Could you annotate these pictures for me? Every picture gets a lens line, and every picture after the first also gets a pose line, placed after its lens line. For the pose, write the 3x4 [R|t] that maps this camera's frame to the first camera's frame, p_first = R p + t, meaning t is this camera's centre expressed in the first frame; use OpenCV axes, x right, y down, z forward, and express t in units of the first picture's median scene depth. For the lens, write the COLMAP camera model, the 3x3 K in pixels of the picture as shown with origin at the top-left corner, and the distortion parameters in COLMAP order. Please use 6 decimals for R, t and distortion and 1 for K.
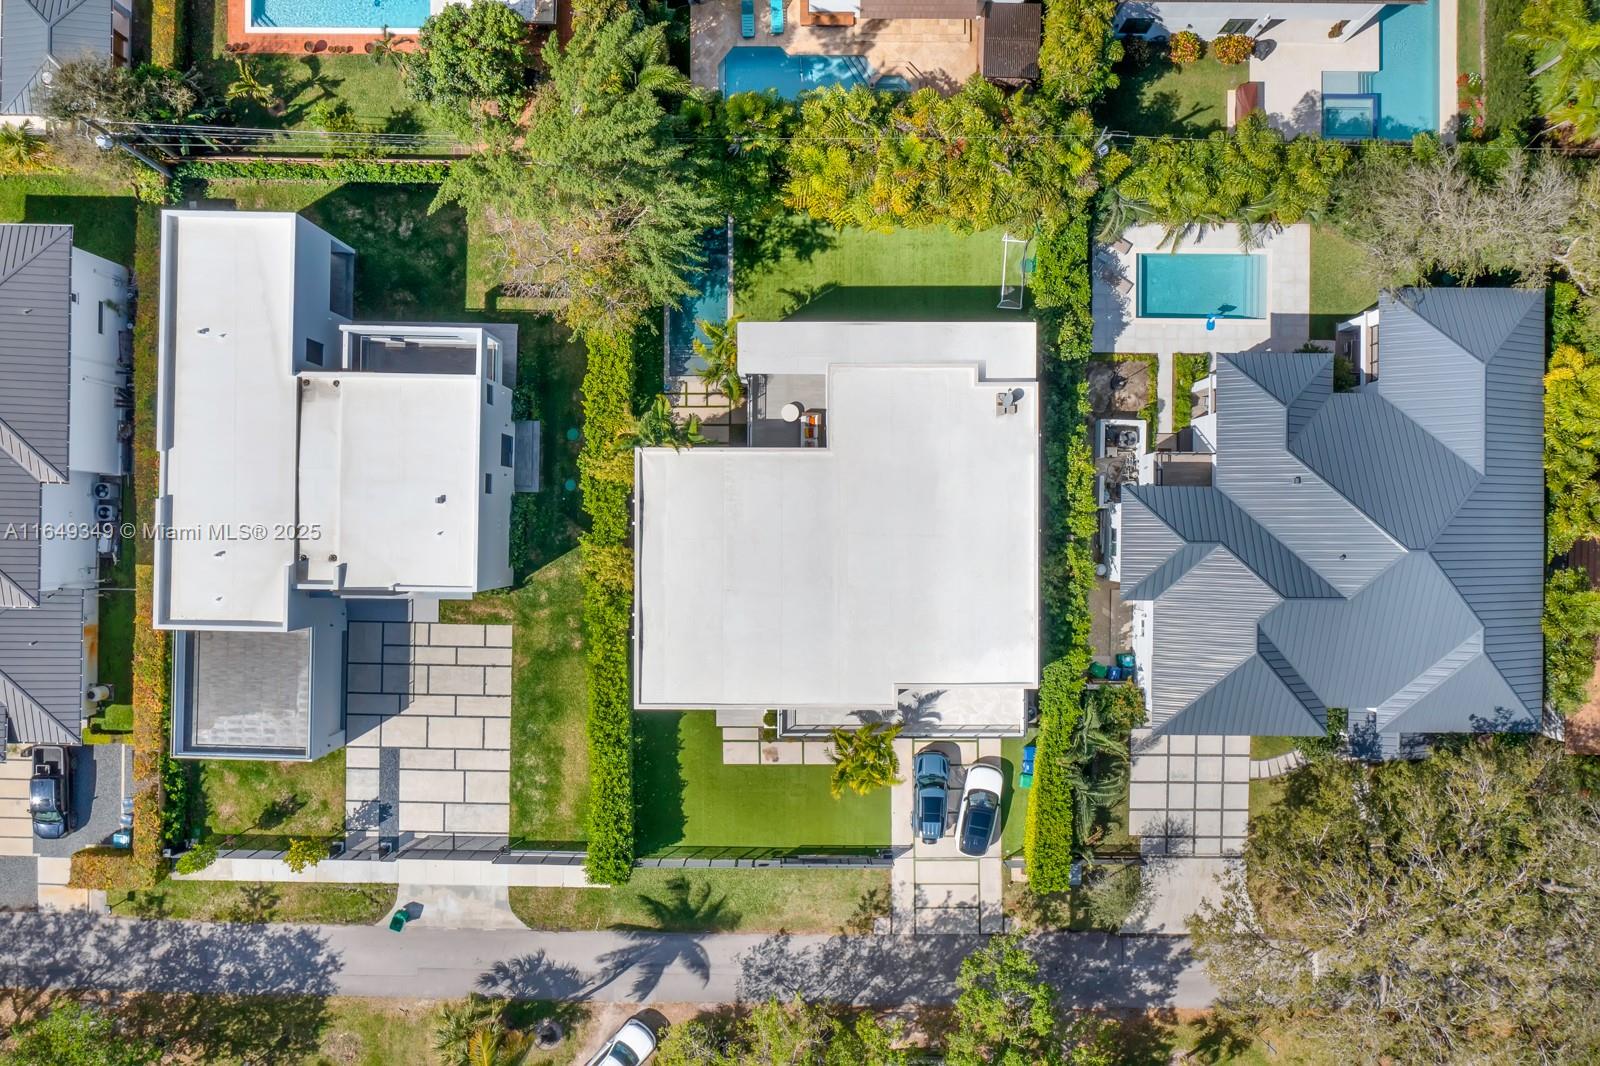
lens RADIAL K [[1265.6, 0, 798.6], [0, 1265.6, 526.2], [0, 0, 1]] dist [-0.010417, -0.001484]
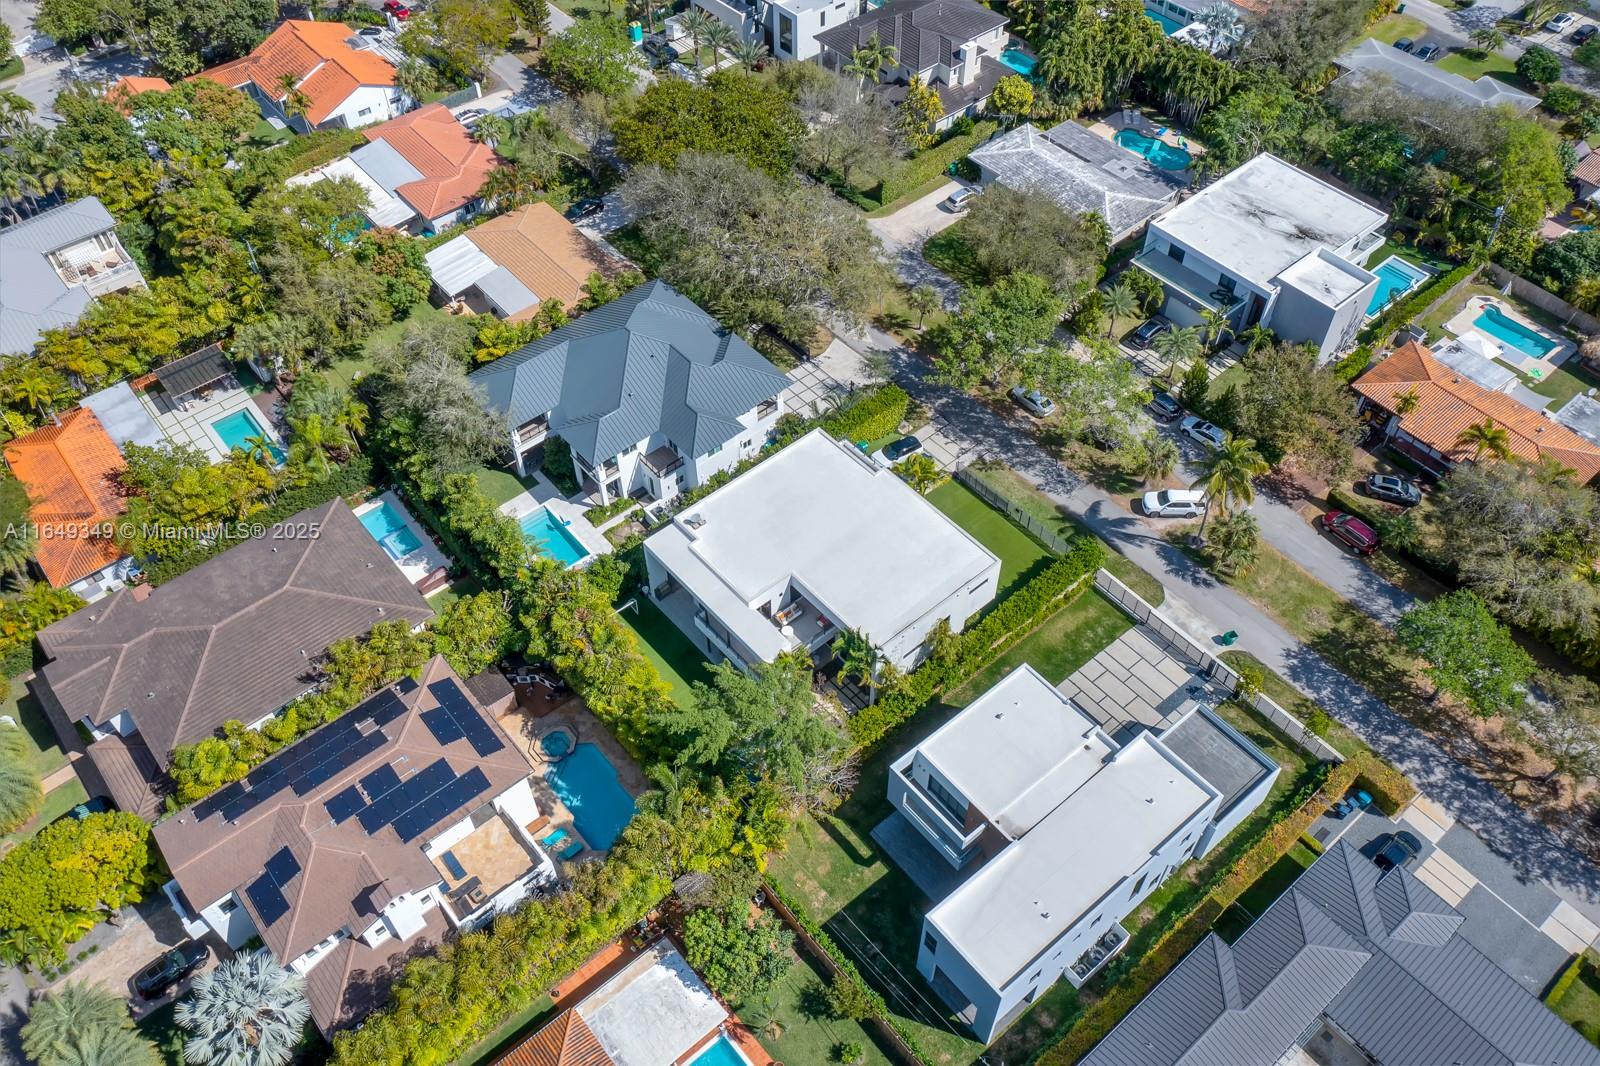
lens RADIAL K [[1265.6, 0, 798.6], [0, 1265.6, 526.2], [0, 0, 1]] dist [-0.010417, -0.001484]
pose [[-0.651218, -0.573028, 0.497548, -0.634412], [0.758853, -0.498186, 0.419466, -0.596691], [0.007505, 0.650730, 0.759272, -0.177230]]
